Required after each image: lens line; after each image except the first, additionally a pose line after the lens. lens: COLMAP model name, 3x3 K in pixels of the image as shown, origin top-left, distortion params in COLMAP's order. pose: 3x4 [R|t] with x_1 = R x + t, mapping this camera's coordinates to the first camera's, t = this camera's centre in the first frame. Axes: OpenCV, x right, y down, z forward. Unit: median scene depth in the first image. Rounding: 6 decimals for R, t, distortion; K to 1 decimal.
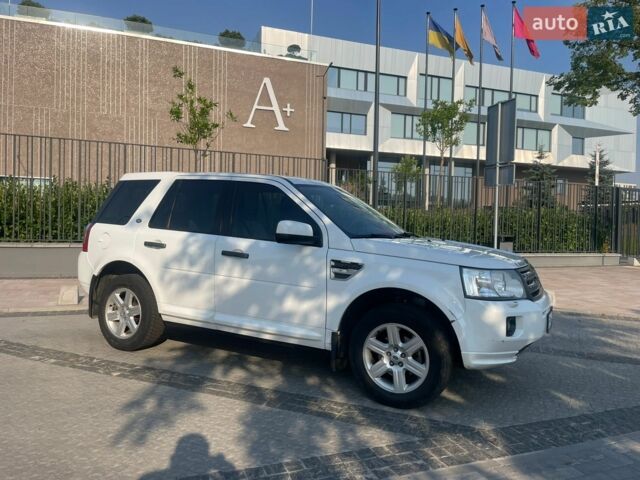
lens RADIAL K [[489.4, 0, 320.7], [0, 489.4, 239.4], [0, 0, 1]] dist [0.086552, -0.119620]
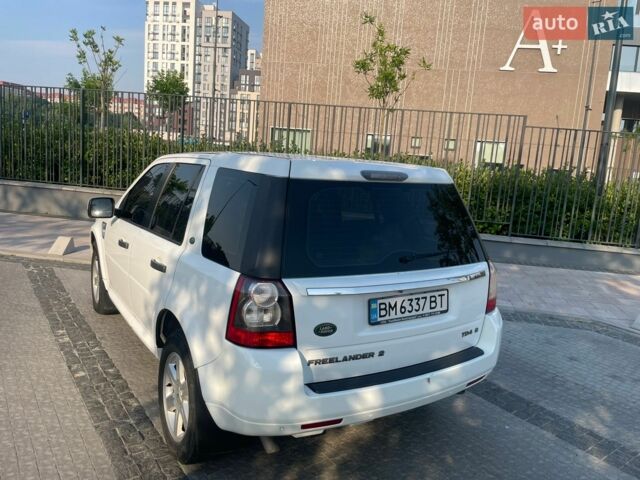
lens RADIAL K [[489.4, 0, 322.1], [0, 489.4, 237.8], [0, 0, 1]] dist [0.086552, -0.119620]
pose [[0.859798, 0.120260, -0.496271, 0.077631], [-0.070287, 0.990493, 0.118251, -0.023438], [0.505774, -0.066791, 0.860077, 0.087101]]
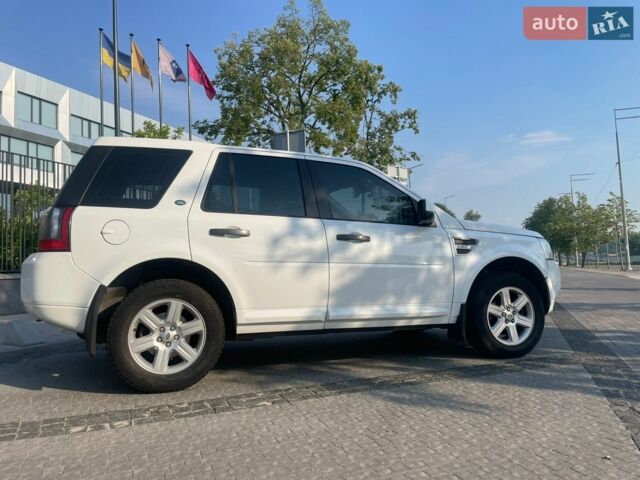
lens RADIAL K [[489.4, 0, 322.6], [0, 489.4, 236.8], [0, 0, 1]] dist [0.086552, -0.119620]
pose [[0.674969, 0.001329, 0.737845, -0.171081], [0.064159, 0.996105, -0.060487, 0.015404], [-0.735052, 0.088166, 0.672254, 0.085037]]
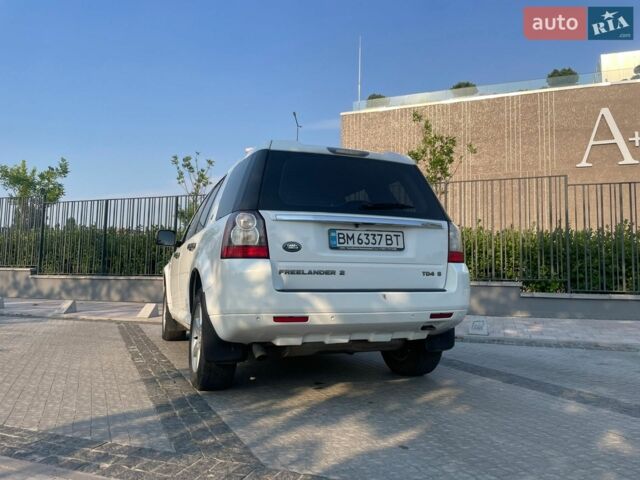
lens RADIAL K [[489.4, 0, 320.5], [0, 489.4, 241.3], [0, 0, 1]] dist [0.086552, -0.119620]
pose [[0.750048, -0.063457, -0.658332, 0.126813], [-0.017964, 0.993065, -0.116188, 0.023847], [0.661140, 0.098973, 0.743706, 0.078705]]
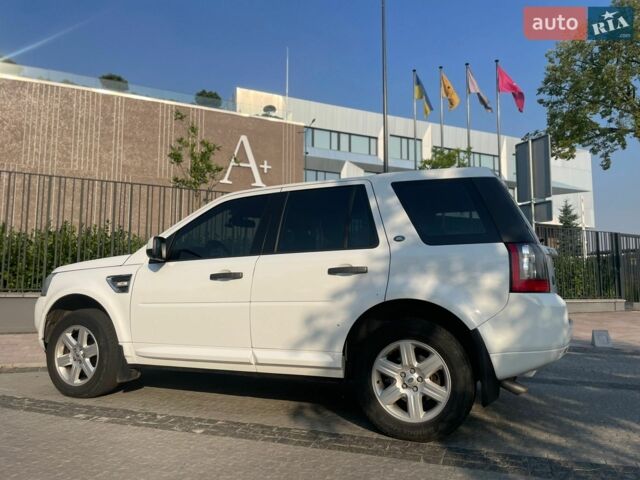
lens RADIAL K [[489.4, 0, 323.5], [0, 489.4, 238.6], [0, 0, 1]] dist [0.086552, -0.119620]
pose [[0.996524, -0.009372, 0.082772, -0.054094], [0.019619, 0.992105, -0.123869, 0.013788], [-0.080957, 0.125063, 0.988840, 0.034173]]
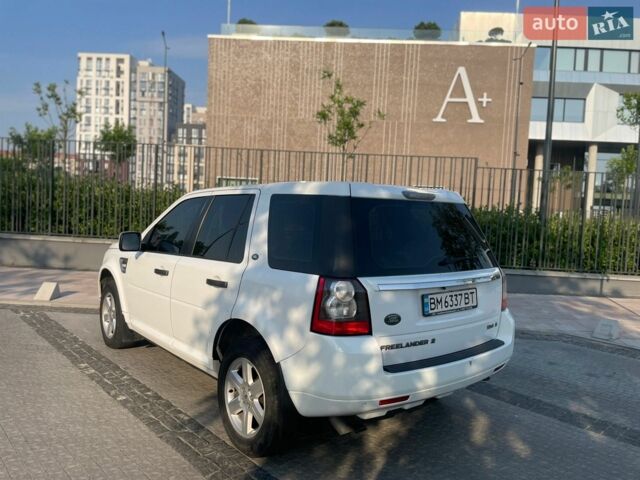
lens RADIAL K [[489.4, 0, 316.7], [0, 489.4, 244.6], [0, 0, 1]] dist [0.086552, -0.119620]
pose [[0.912914, 0.046066, -0.405545, 0.060390], [-0.038575, 0.998901, 0.026629, -0.013128], [0.406325, -0.008666, 0.913687, 0.053023]]
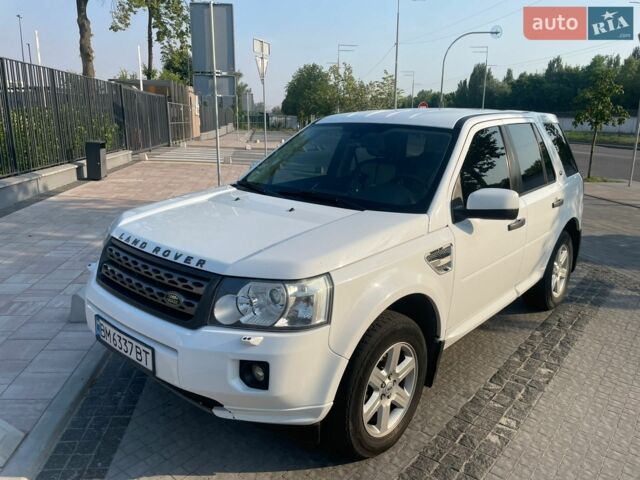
lens RADIAL K [[489.4, 0, 319.6], [0, 489.4, 245.8], [0, 0, 1]] dist [0.086552, -0.119620]
pose [[0.249718, -0.260604, 0.932591, -0.238939], [0.021898, 0.964377, 0.263623, -0.031220], [-0.968071, -0.045409, 0.246529, 0.227026]]
